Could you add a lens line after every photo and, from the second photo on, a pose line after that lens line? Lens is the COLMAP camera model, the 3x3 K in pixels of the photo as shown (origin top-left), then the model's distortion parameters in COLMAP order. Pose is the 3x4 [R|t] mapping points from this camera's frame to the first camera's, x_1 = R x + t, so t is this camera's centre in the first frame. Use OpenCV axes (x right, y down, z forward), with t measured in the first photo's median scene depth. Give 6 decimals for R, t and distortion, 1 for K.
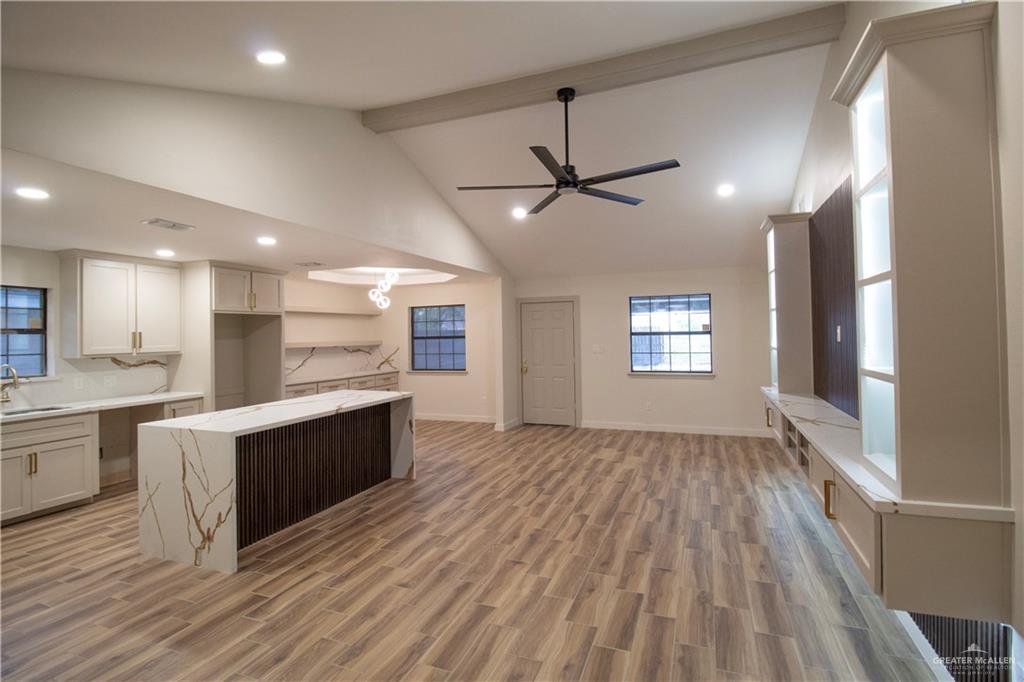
lens RADIAL K [[484.1, 0, 512.2], [0, 484.1, 331.5], [0, 0, 1]] dist [-0.002915, -0.000063]
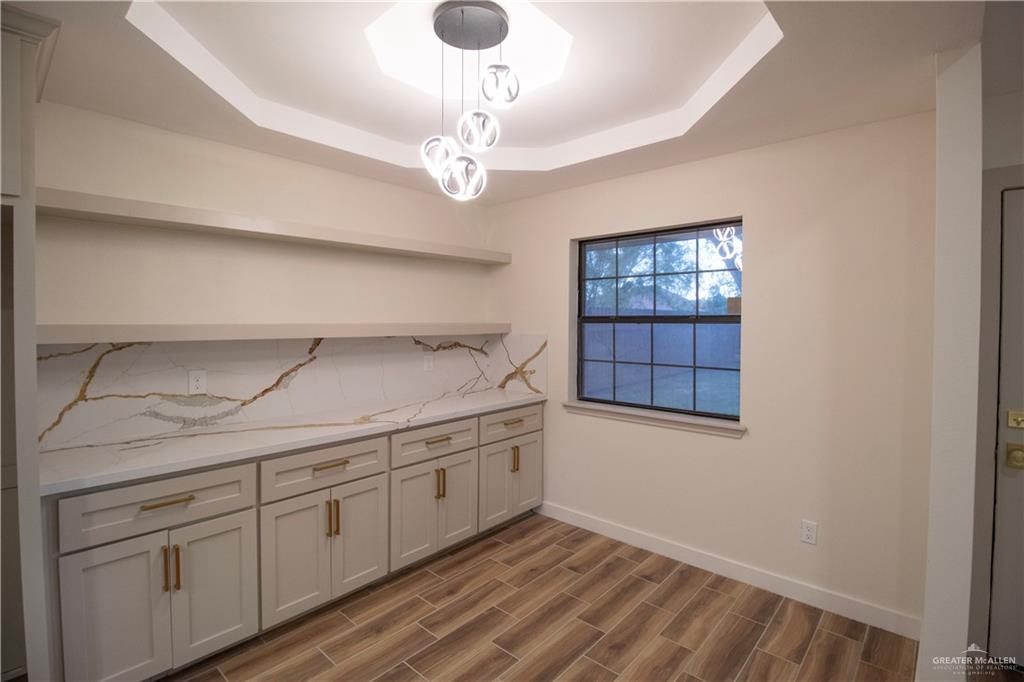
lens RADIAL K [[484.1, 0, 512.7], [0, 484.1, 332.7], [0, 0, 1]] dist [-0.002915, -0.000063]
pose [[0.936400, 0.027773, -0.349833, -0.118976], [-0.015879, 0.999196, 0.036821, 0.010656], [0.350574, -0.028924, 0.936088, 0.610596]]
